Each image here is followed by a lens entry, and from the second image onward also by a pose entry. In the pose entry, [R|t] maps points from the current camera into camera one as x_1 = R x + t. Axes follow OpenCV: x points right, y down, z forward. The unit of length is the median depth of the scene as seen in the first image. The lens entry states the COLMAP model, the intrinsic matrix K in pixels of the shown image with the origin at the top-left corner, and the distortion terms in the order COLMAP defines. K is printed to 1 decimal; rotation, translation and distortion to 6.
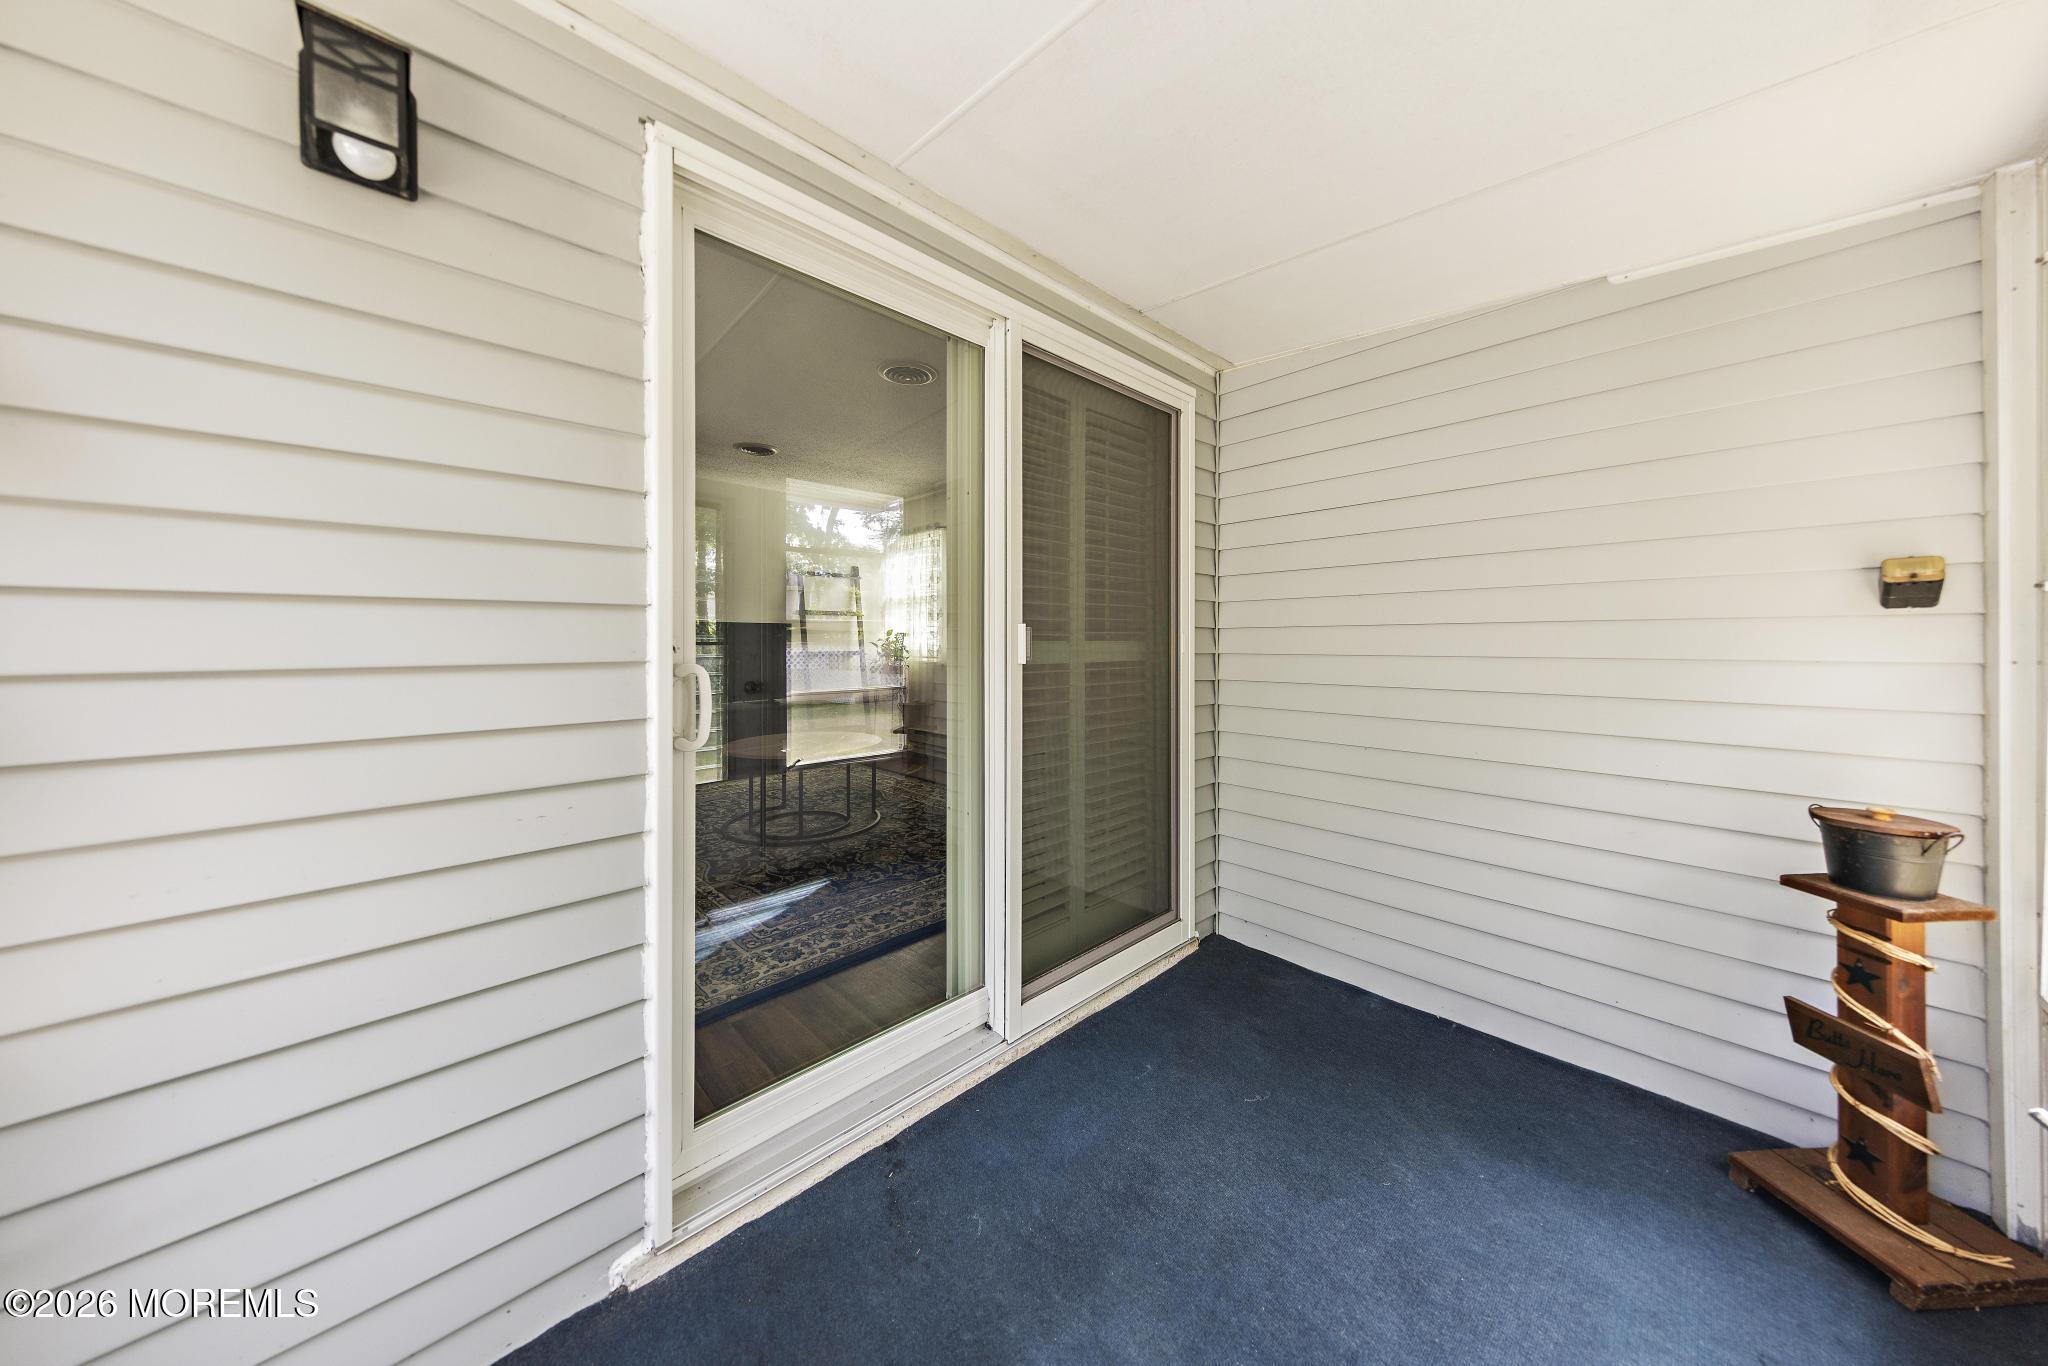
lens RADIAL K [[657.8, 0, 1027.7], [0, 657.8, 635.9], [0, 0, 1]] dist [0.007872, 0.000011]
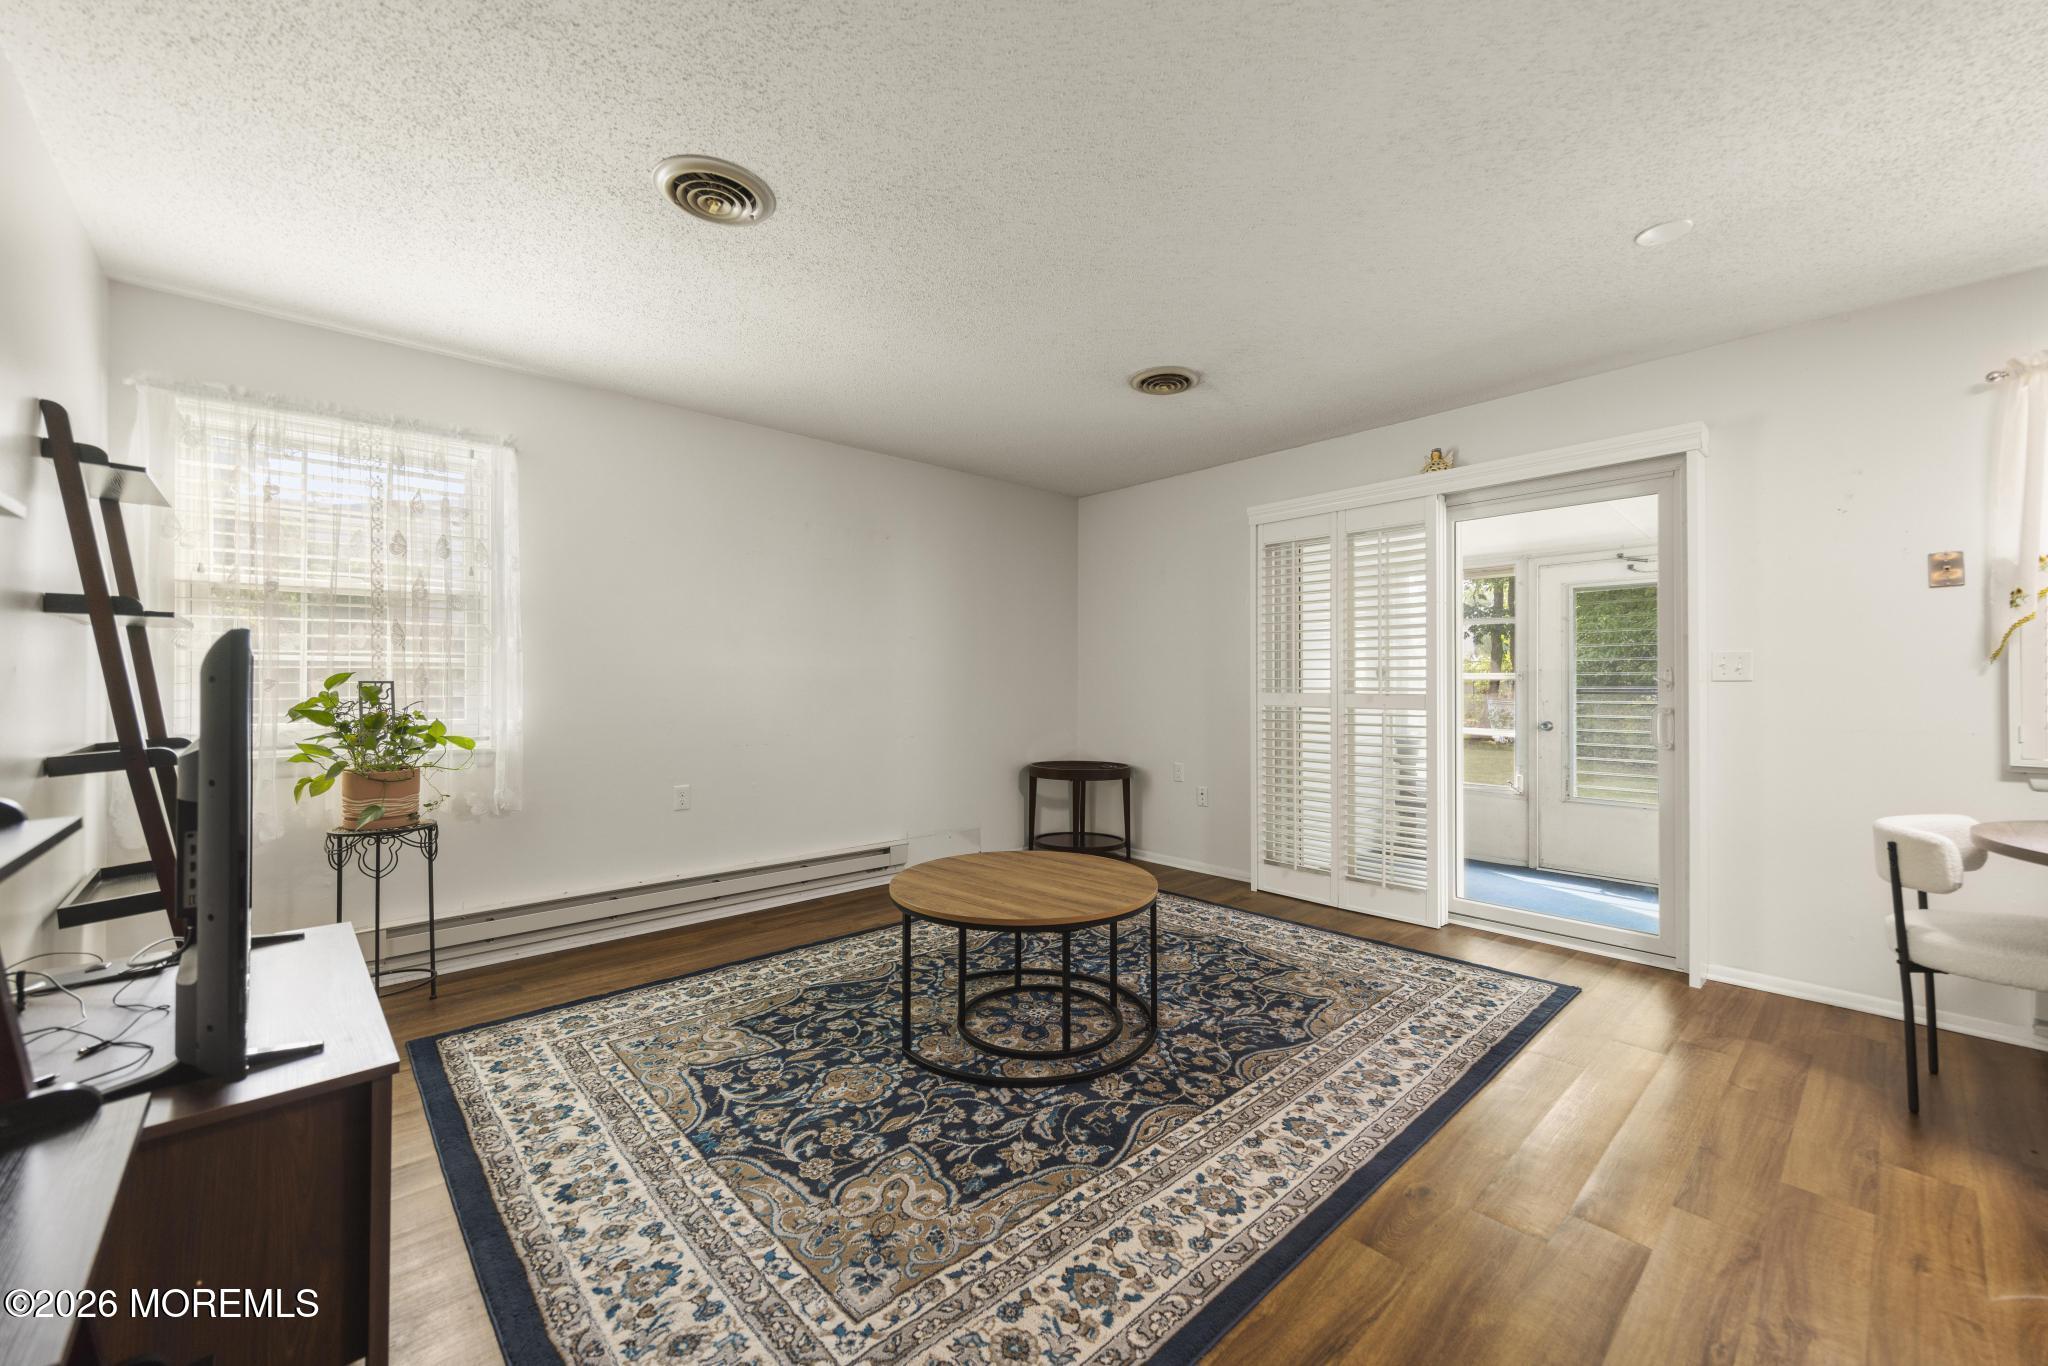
lens RADIAL K [[789.2, 0, 1035.4], [0, 789.2, 678.0], [0, 0, 1]] dist [0.008696, -0.001266]
pose [[0.024615, 0.006236, 0.999678, -1.191811], [-0.004020, 0.999973, -0.006139, -0.009760], [-0.999689, -0.003868, 0.024639, 1.134176]]
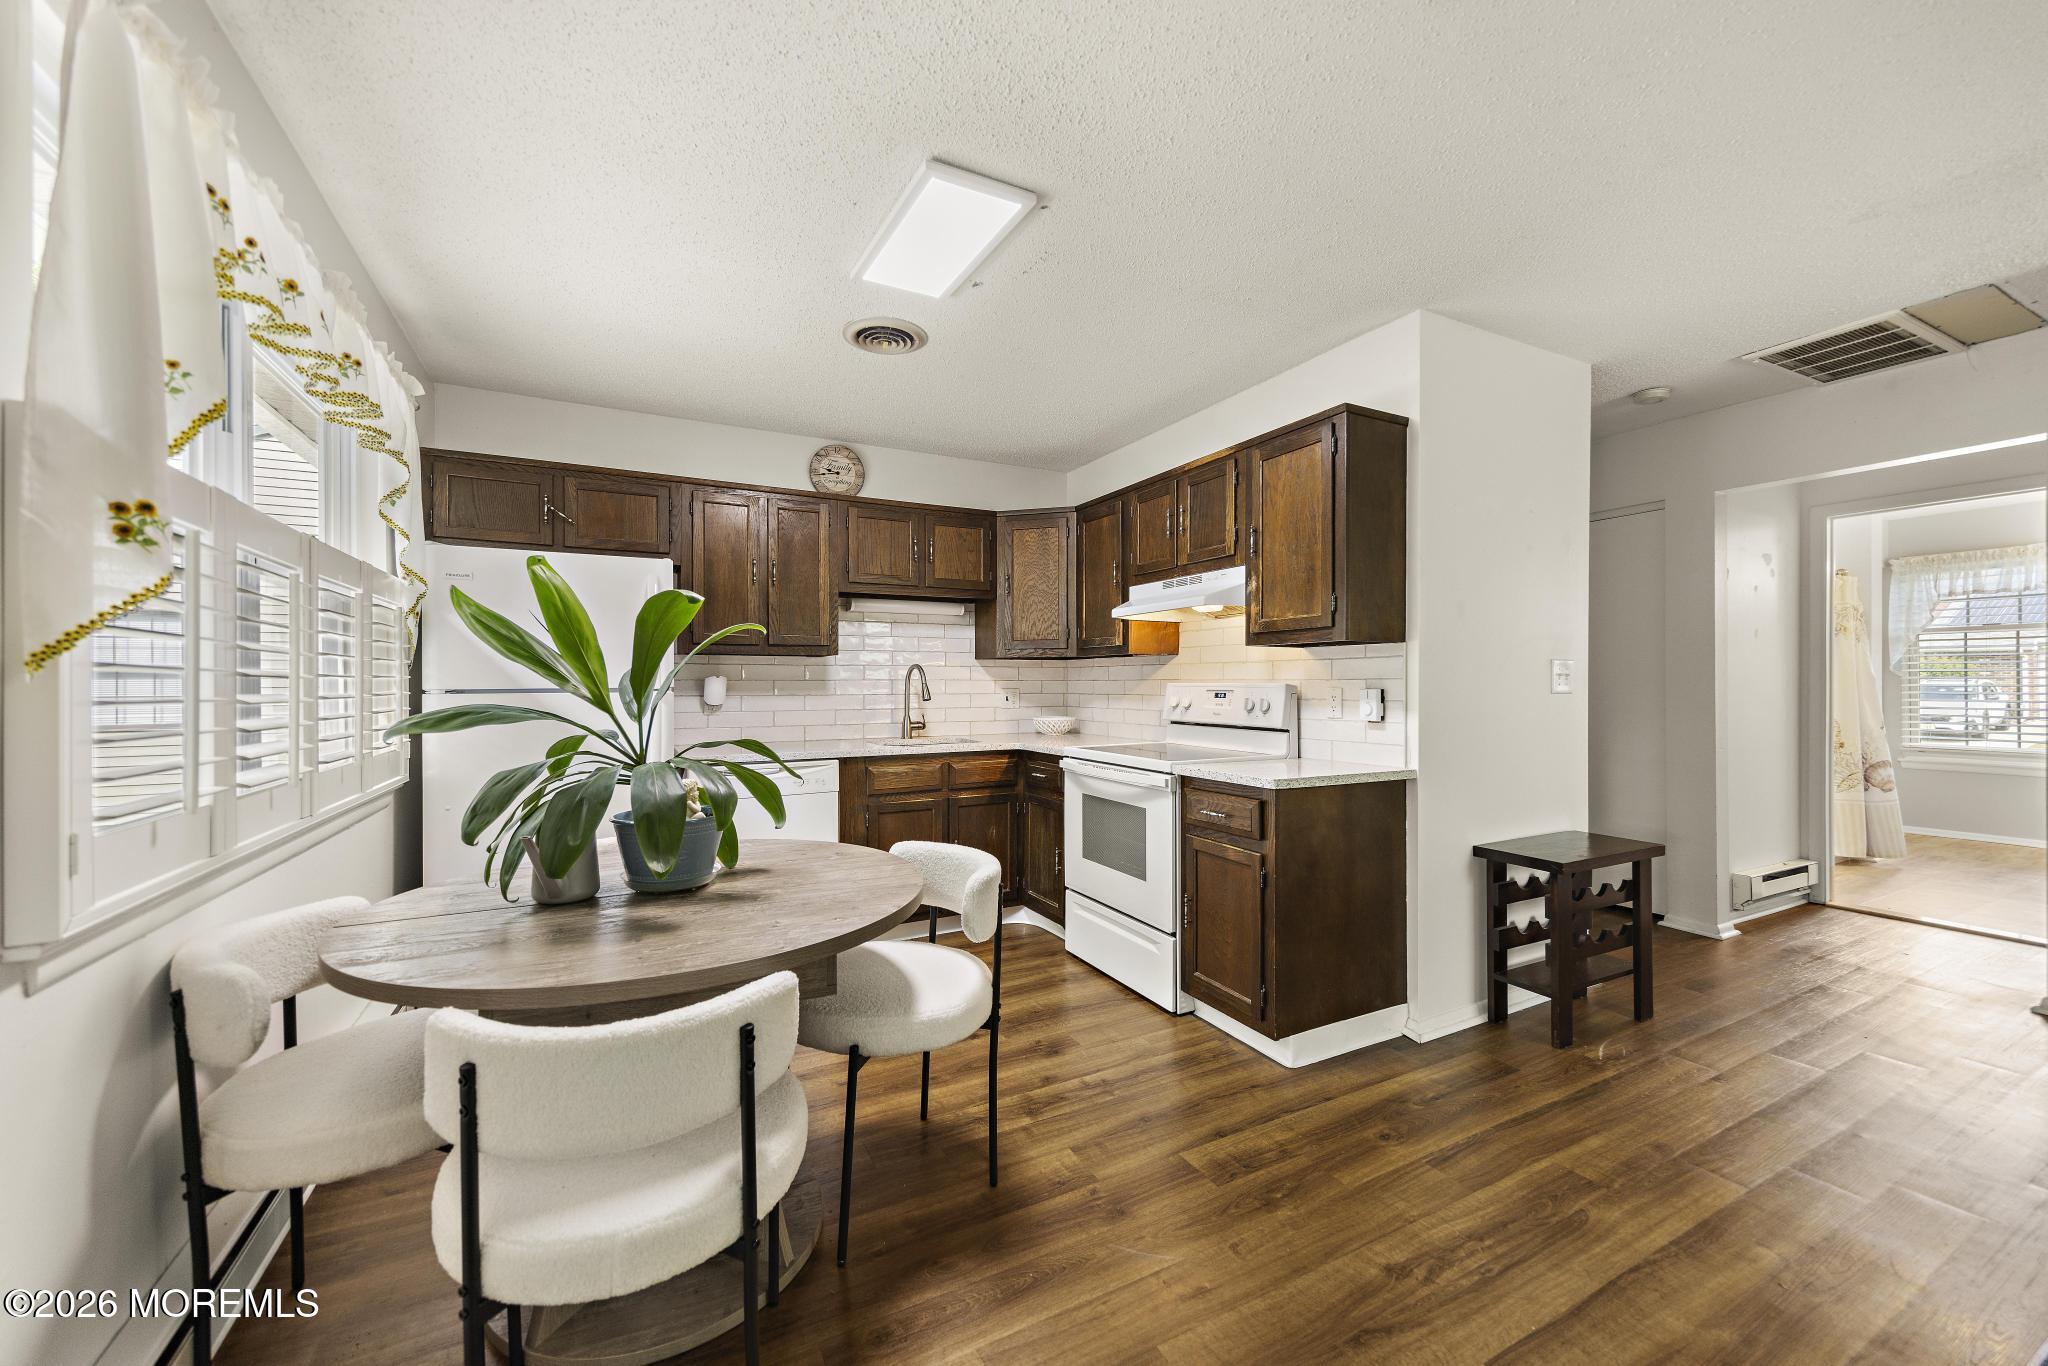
lens RADIAL K [[791.0, 0, 1029.4], [0, 791.0, 685.2], [0, 0, 1]] dist [0.005857, -0.000941]
pose [[-0.283353, 0.002707, -0.959012, -0.233351], [0.007159, 0.999974, 0.000707, -0.027521], [0.958989, -0.006666, -0.283365, 0.659957]]
